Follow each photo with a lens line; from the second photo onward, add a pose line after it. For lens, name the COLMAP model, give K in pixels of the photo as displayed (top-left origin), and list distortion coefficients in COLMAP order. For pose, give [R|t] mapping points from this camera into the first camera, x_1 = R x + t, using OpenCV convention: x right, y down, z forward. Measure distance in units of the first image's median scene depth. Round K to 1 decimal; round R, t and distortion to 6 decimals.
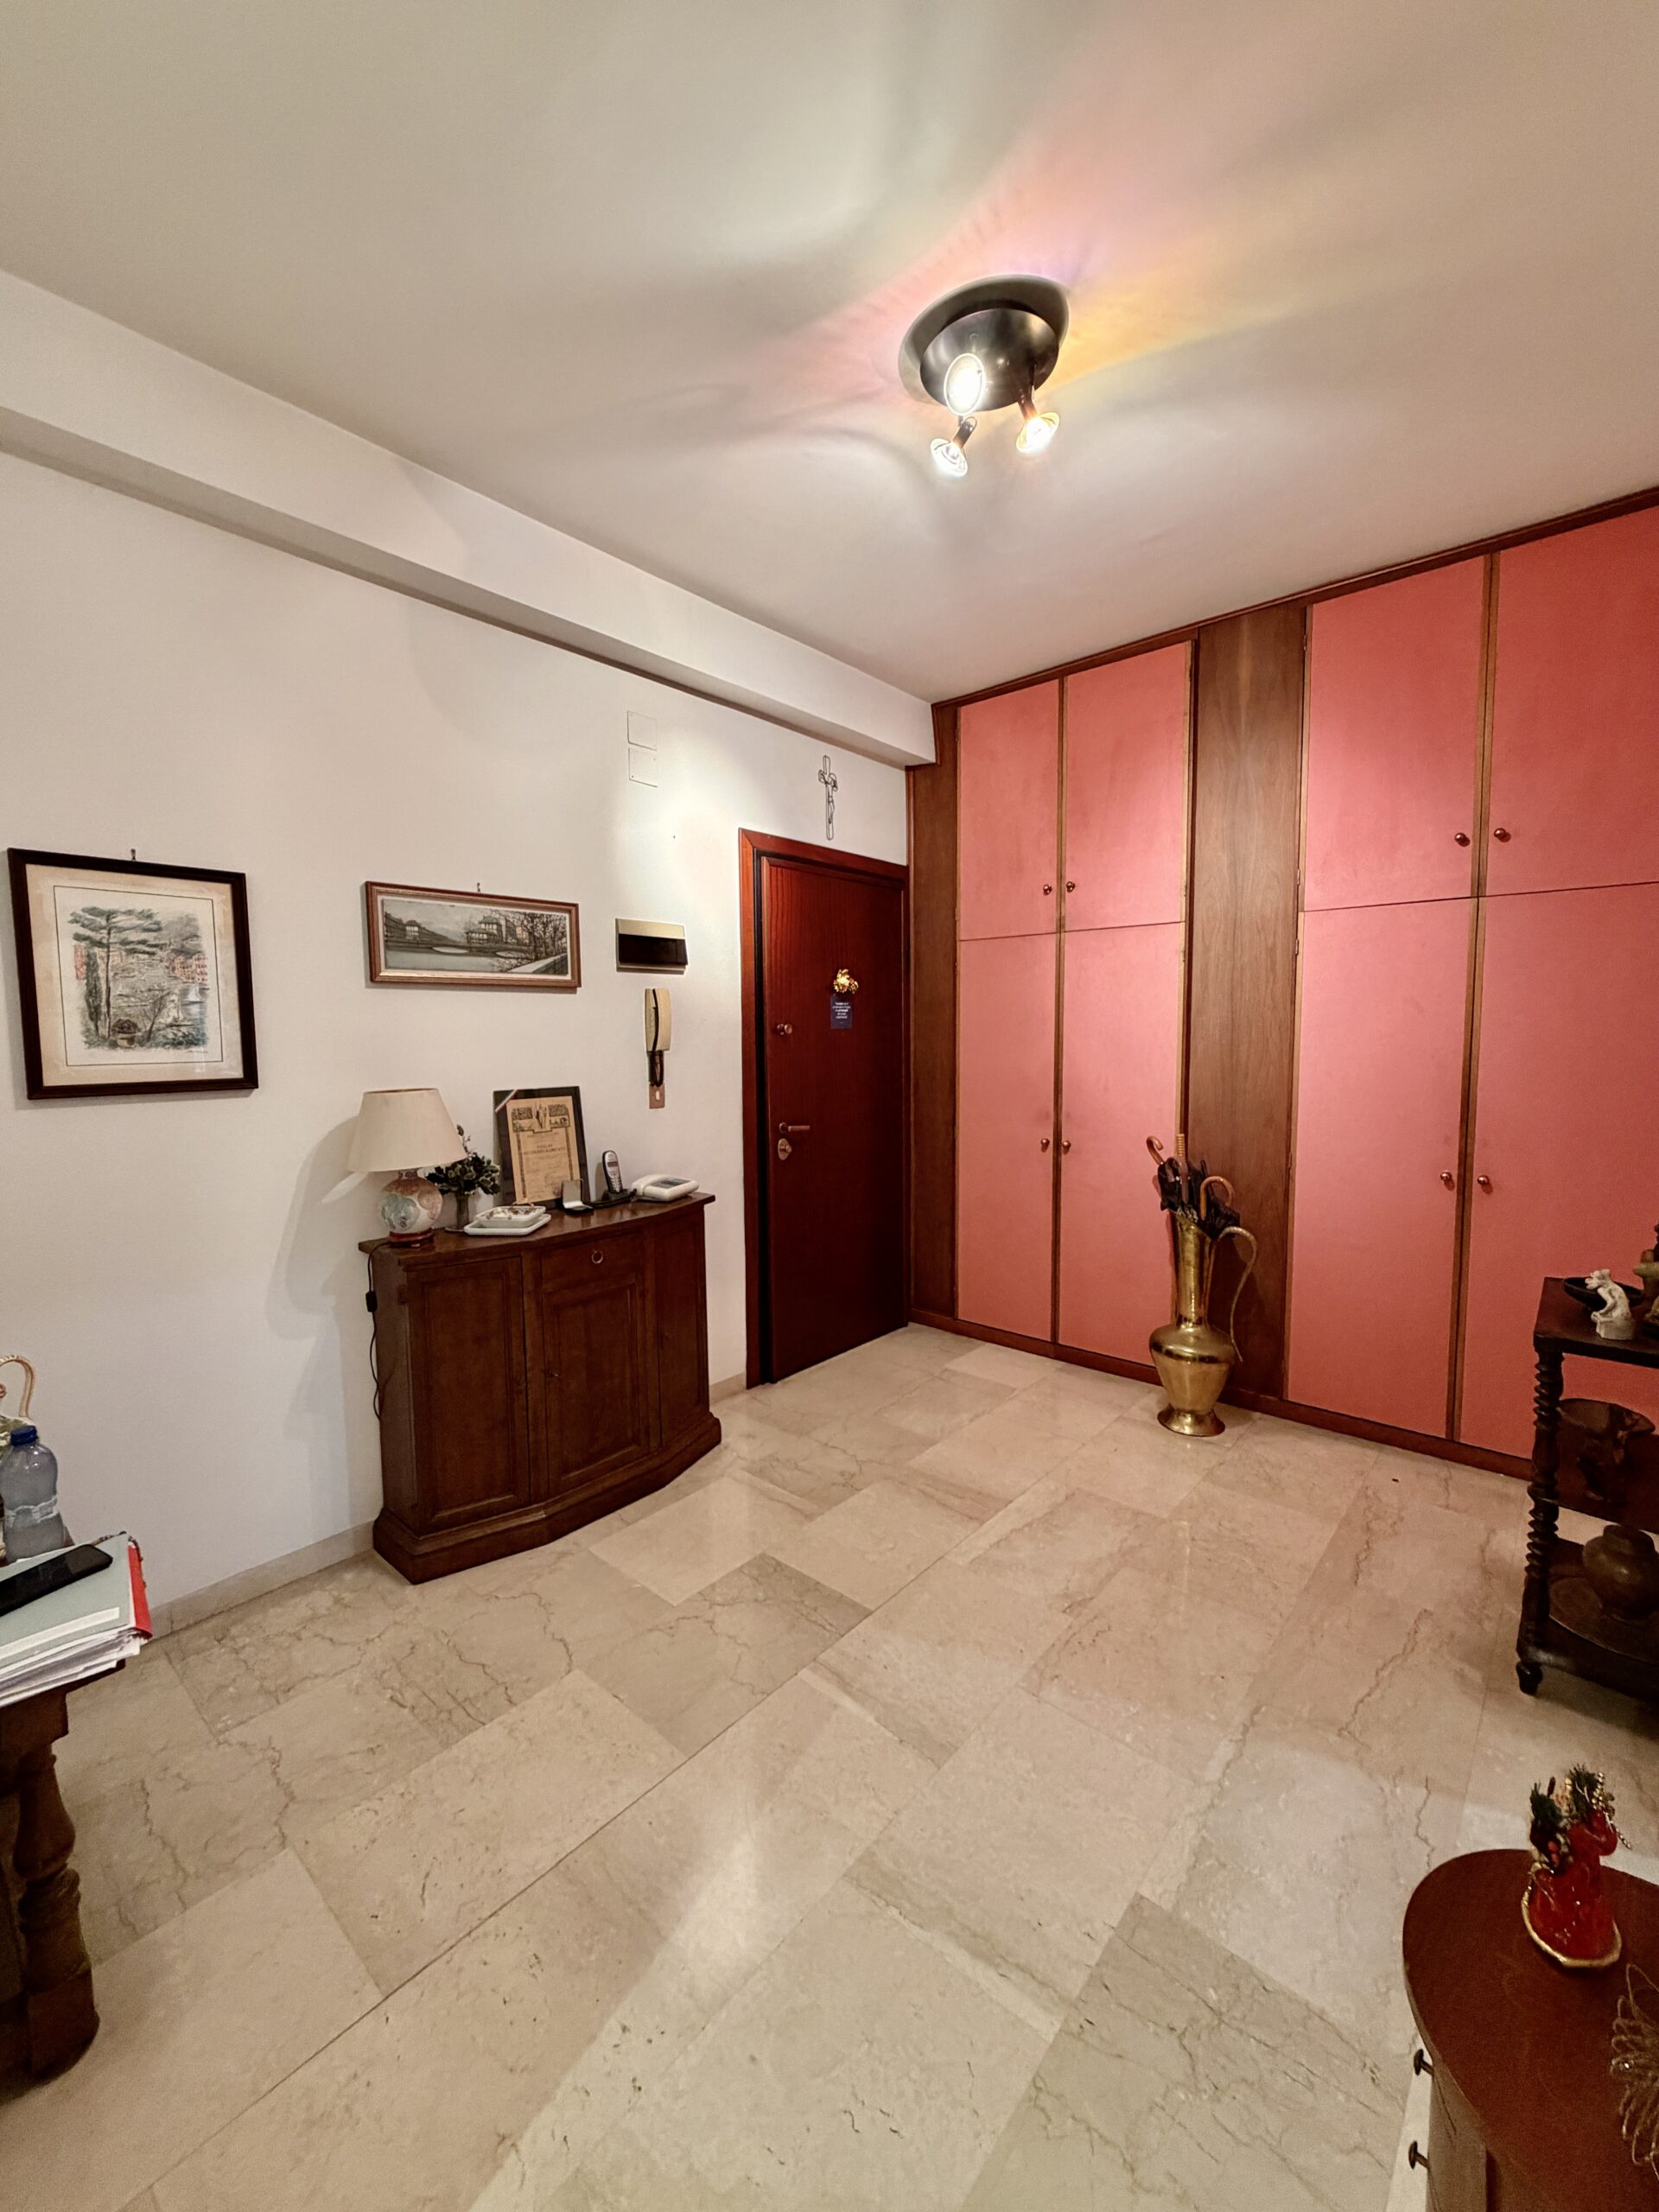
lens RADIAL K [[897.1, 0, 840.1], [0, 897.1, 1115.9], [0, 0, 1]] dist [0.017346, 0.000195]
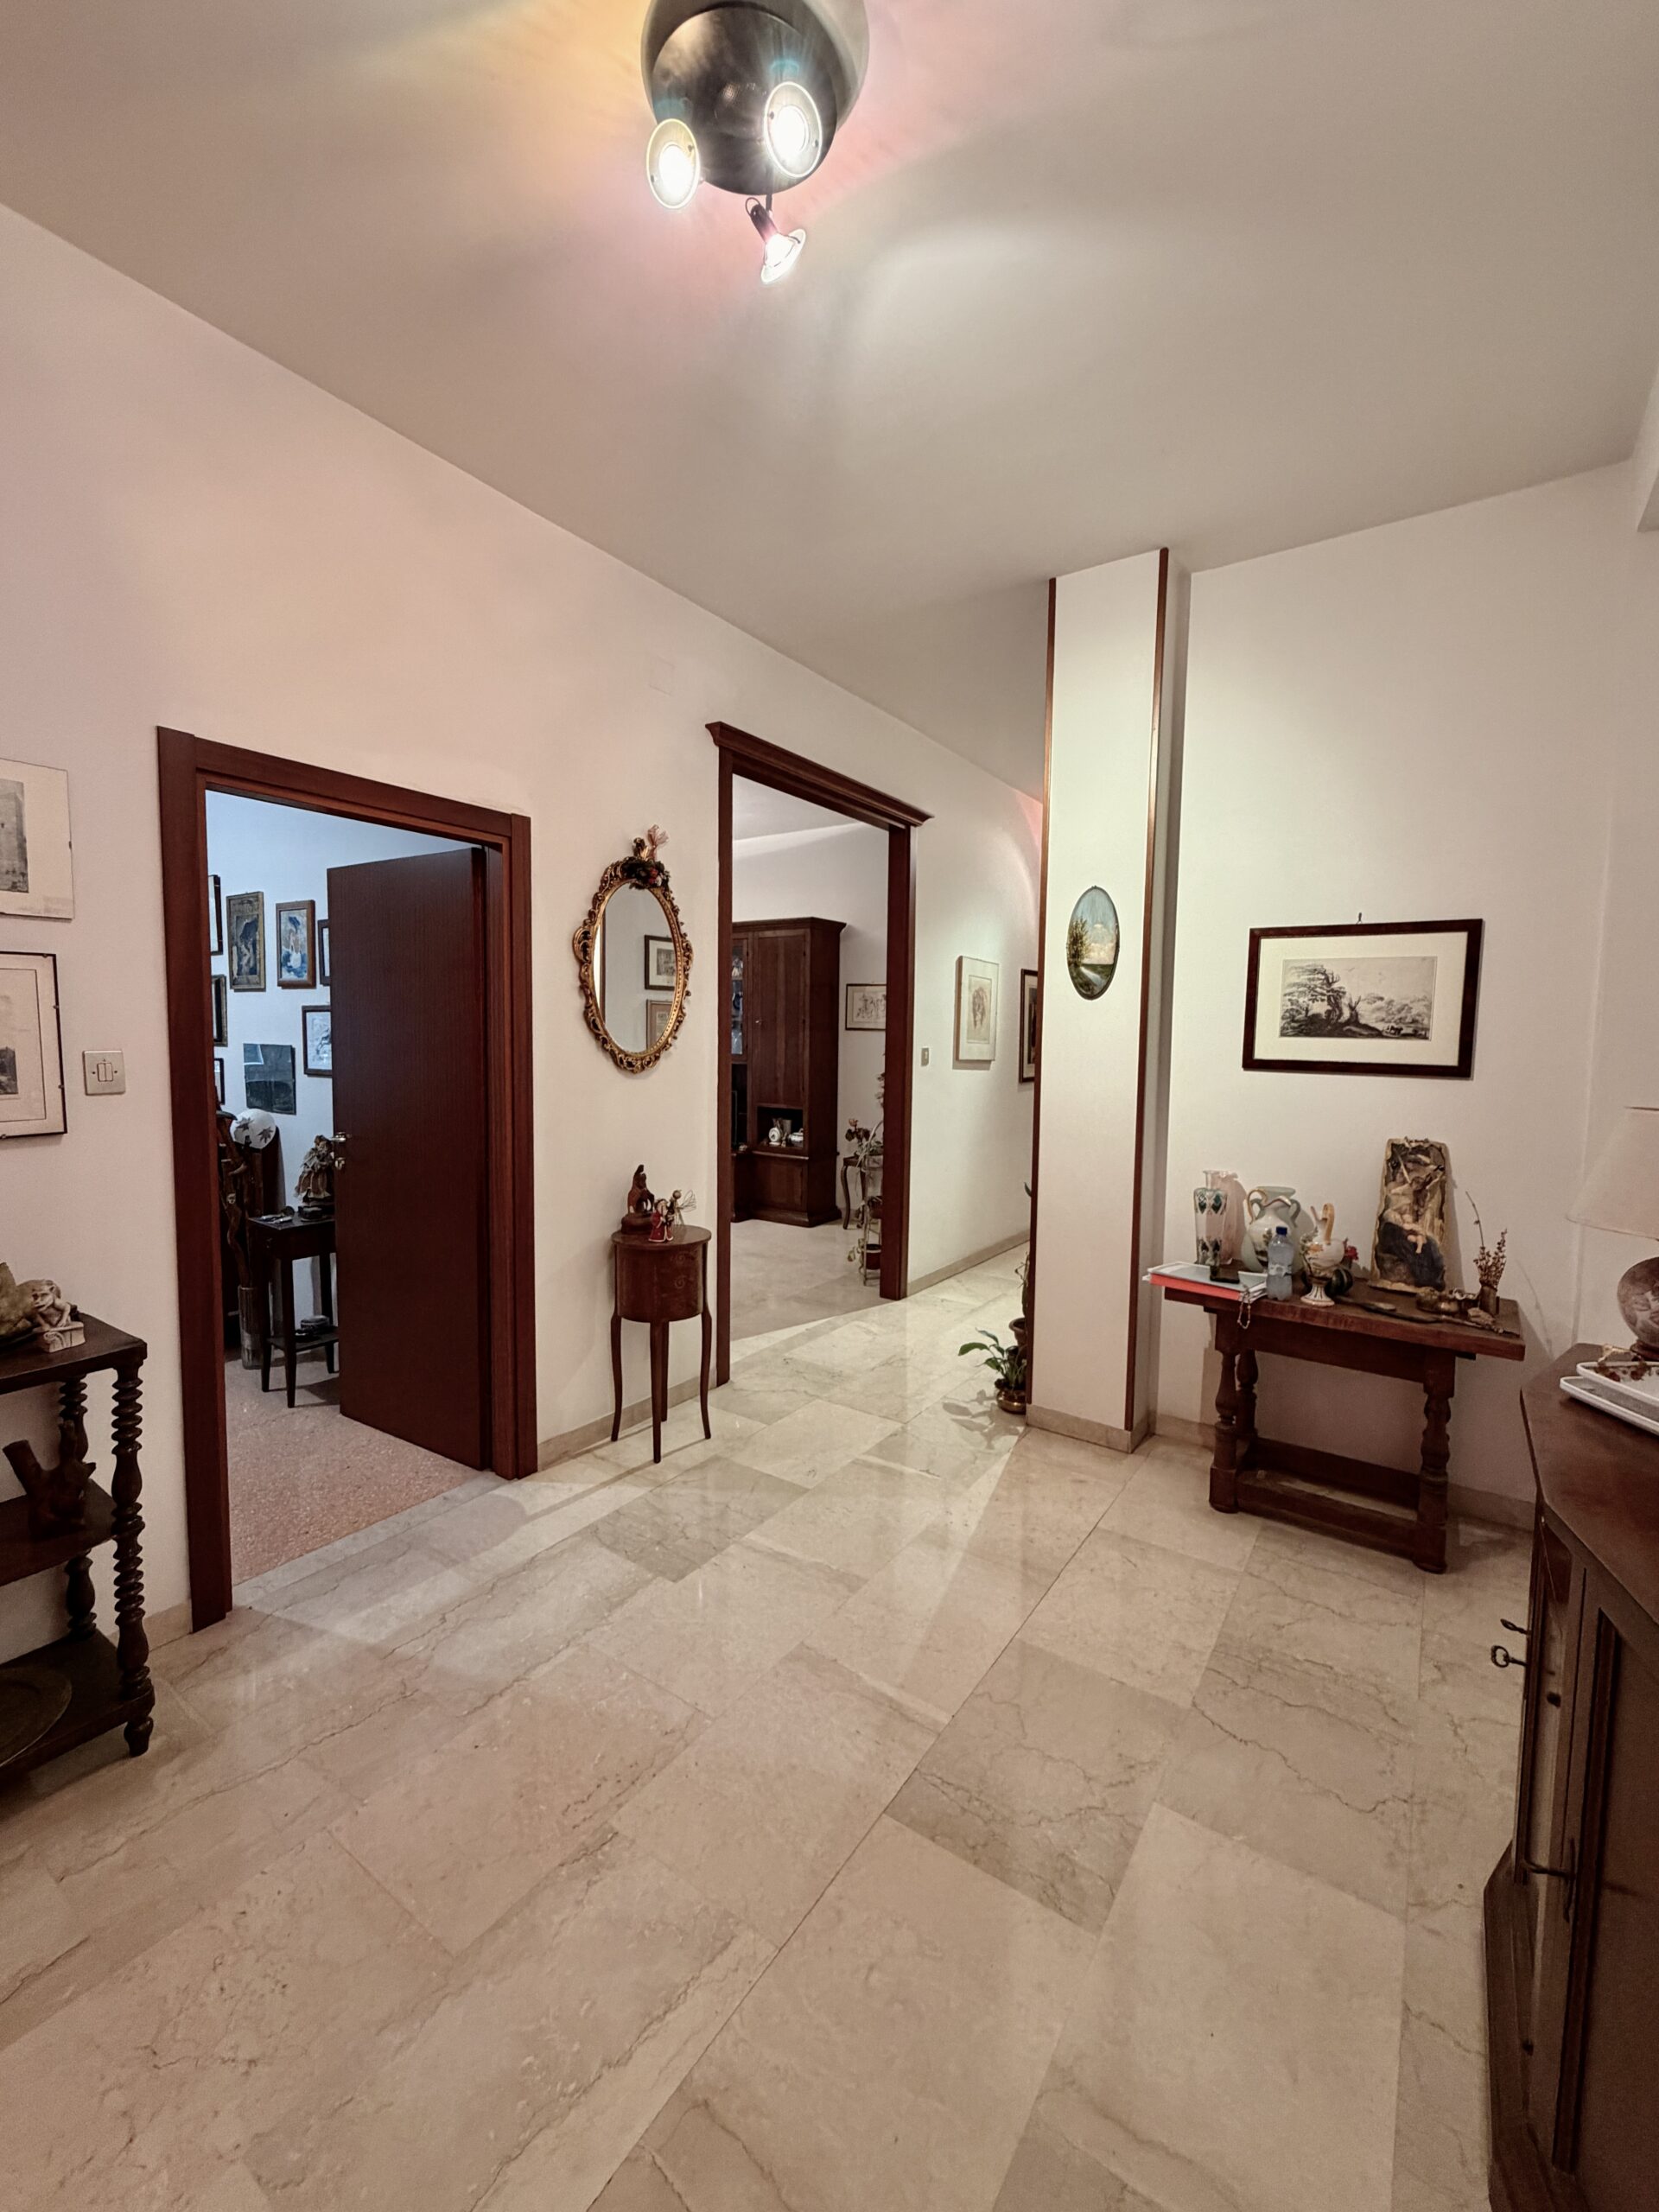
lens RADIAL K [[897.1, 0, 836.4], [0, 897.1, 1103.5], [0, 0, 1]] dist [0.017346, 0.000195]
pose [[-0.993460, 0.000606, -0.114183, 0.177041], [-0.017960, 0.986708, 0.161506, -0.146773], [0.112764, 0.162500, -0.980244, 1.821360]]
